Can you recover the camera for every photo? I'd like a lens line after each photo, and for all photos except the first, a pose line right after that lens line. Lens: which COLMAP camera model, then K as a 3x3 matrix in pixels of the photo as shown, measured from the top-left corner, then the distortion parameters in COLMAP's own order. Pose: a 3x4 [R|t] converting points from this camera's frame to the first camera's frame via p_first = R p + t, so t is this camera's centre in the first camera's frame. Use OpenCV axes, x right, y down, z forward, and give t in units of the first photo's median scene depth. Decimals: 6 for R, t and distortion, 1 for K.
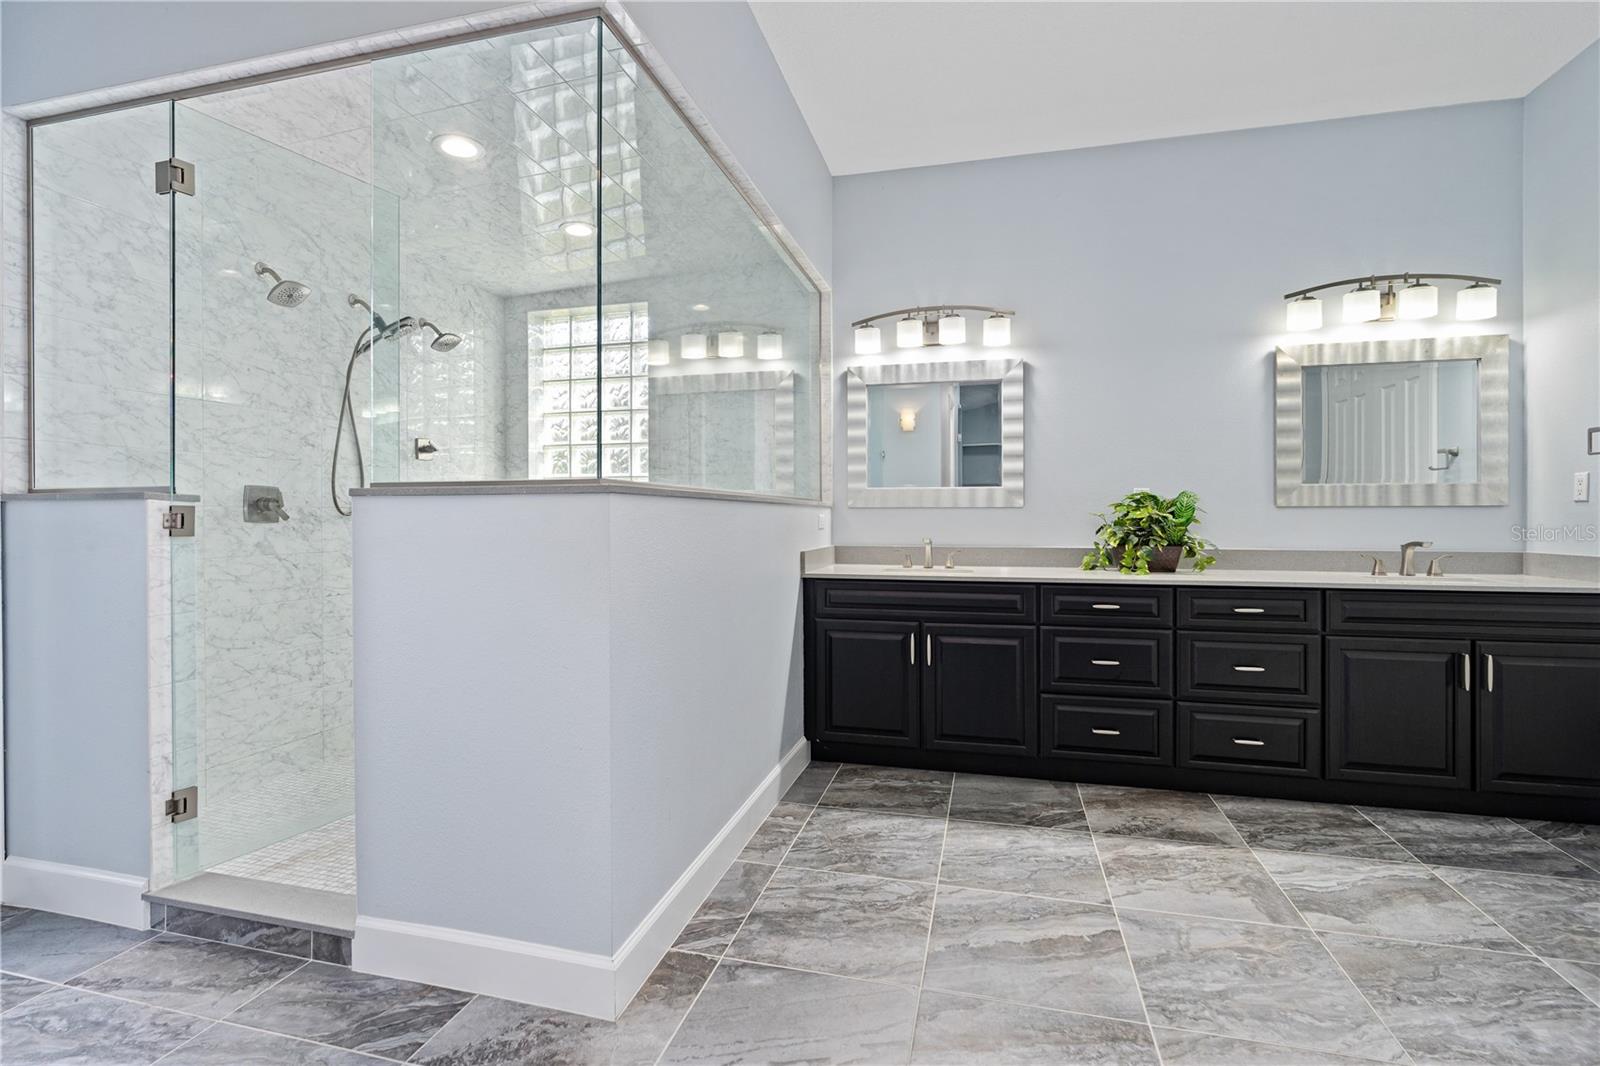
lens RADIAL K [[737.8, 0, 808.7], [0, 737.8, 536.2], [0, 0, 1]] dist [-0.016881, 0.005749]
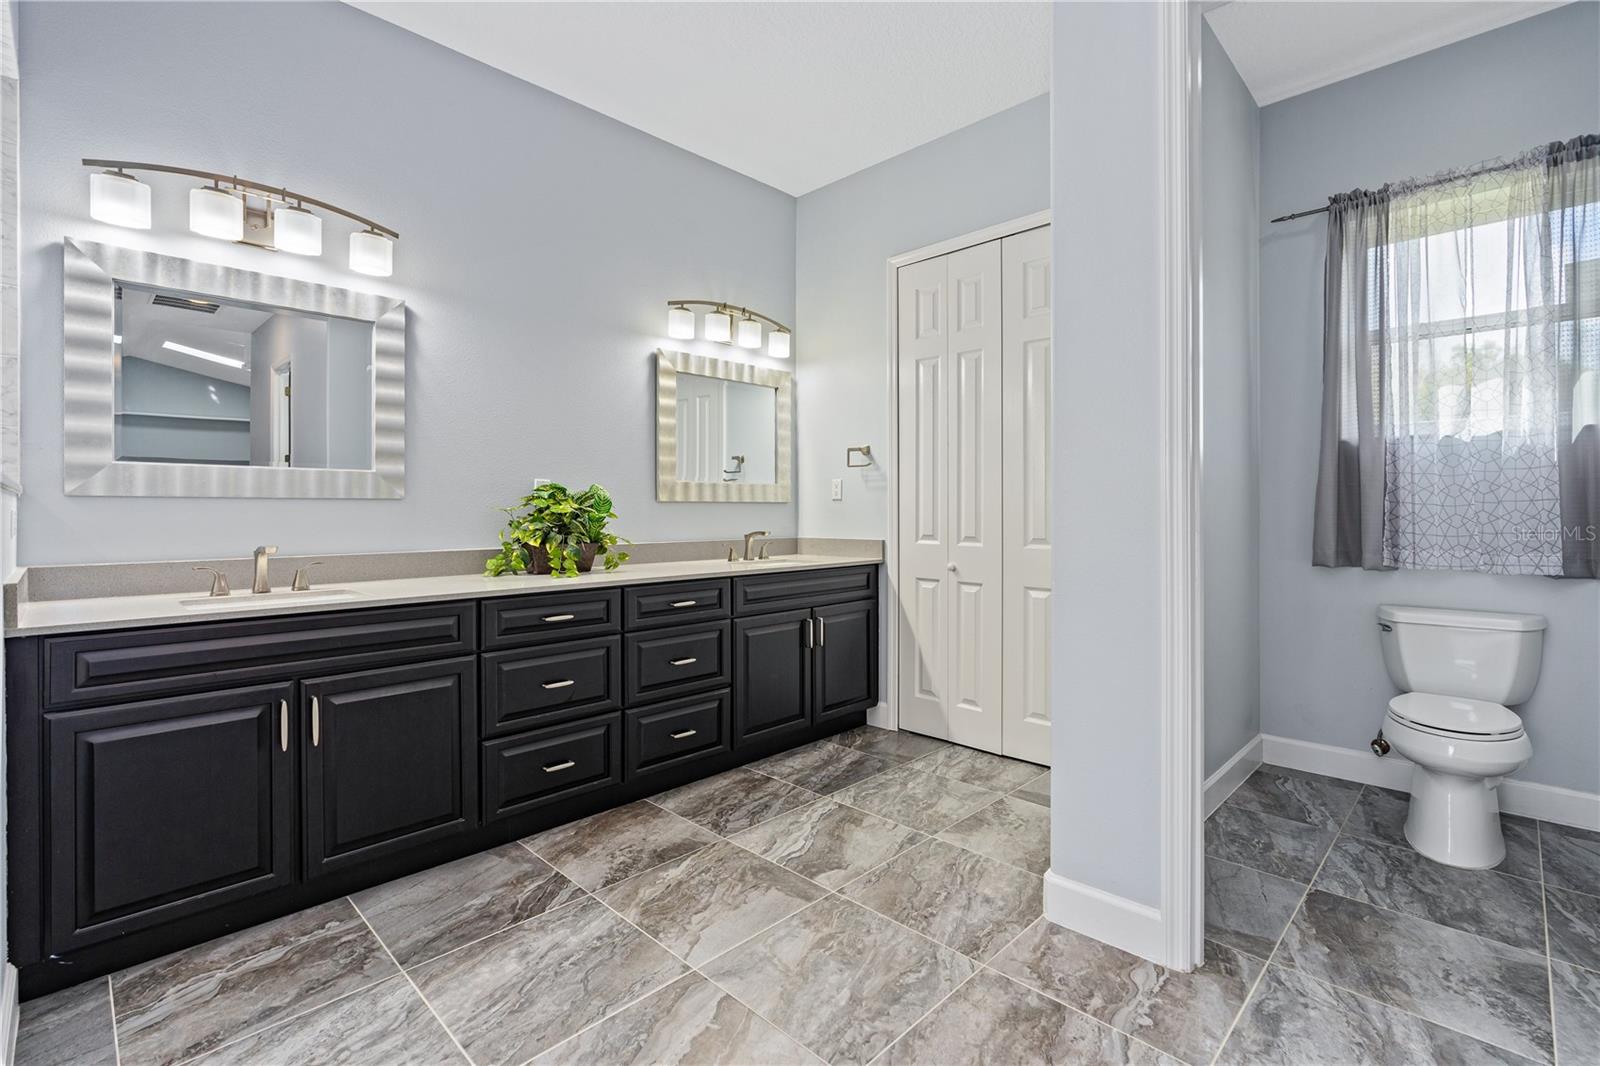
lens RADIAL K [[732.0, 0, 807.5], [0, 732.0, 519.7], [0, 0, 1]] dist [-0.009567, 0.004356]
pose [[0.494075, -0.010265, 0.869359, -0.180578], [0.027312, 0.999620, -0.003719, -0.005572], [-0.868990, 0.025582, 0.494167, 0.333622]]
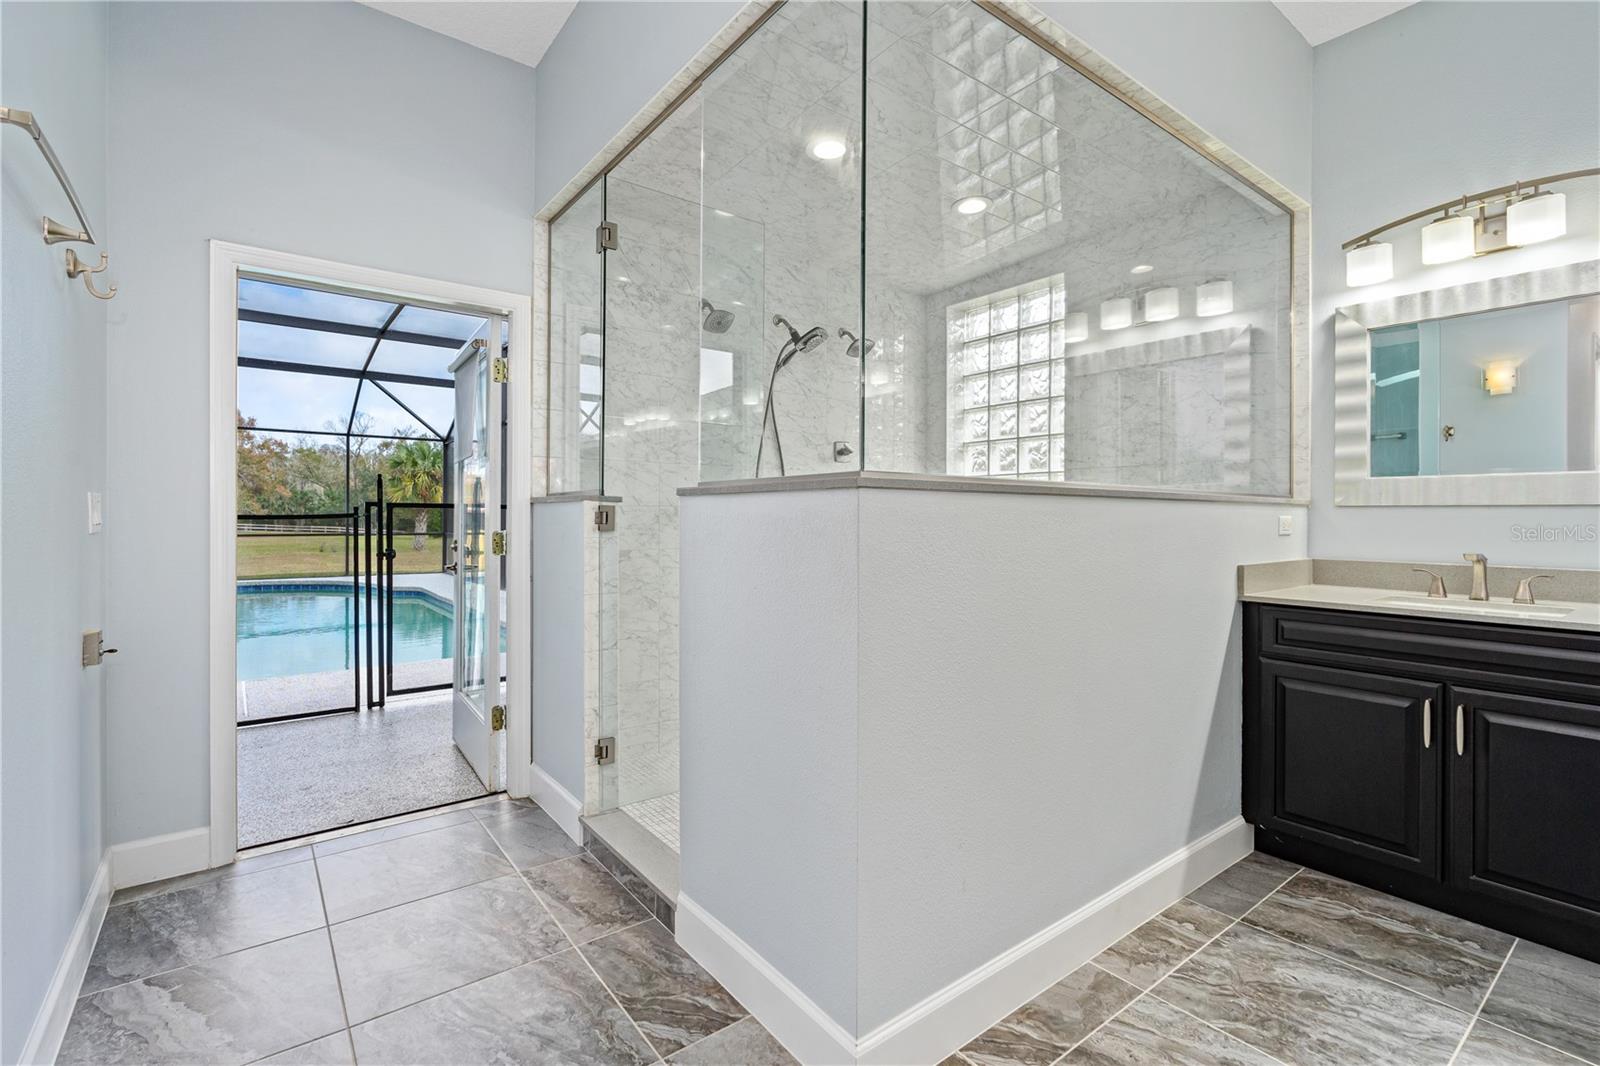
lens RADIAL K [[737.5, 0, 806.2], [0, 737.5, 528.1], [0, 0, 1]] dist [-0.013577, 0.004274]
pose [[0.786979, 0.014948, -0.616799, 0.111506], [-0.021904, 0.999753, -0.003719, -0.004697], [0.616591, 0.016437, 0.787112, 0.166959]]
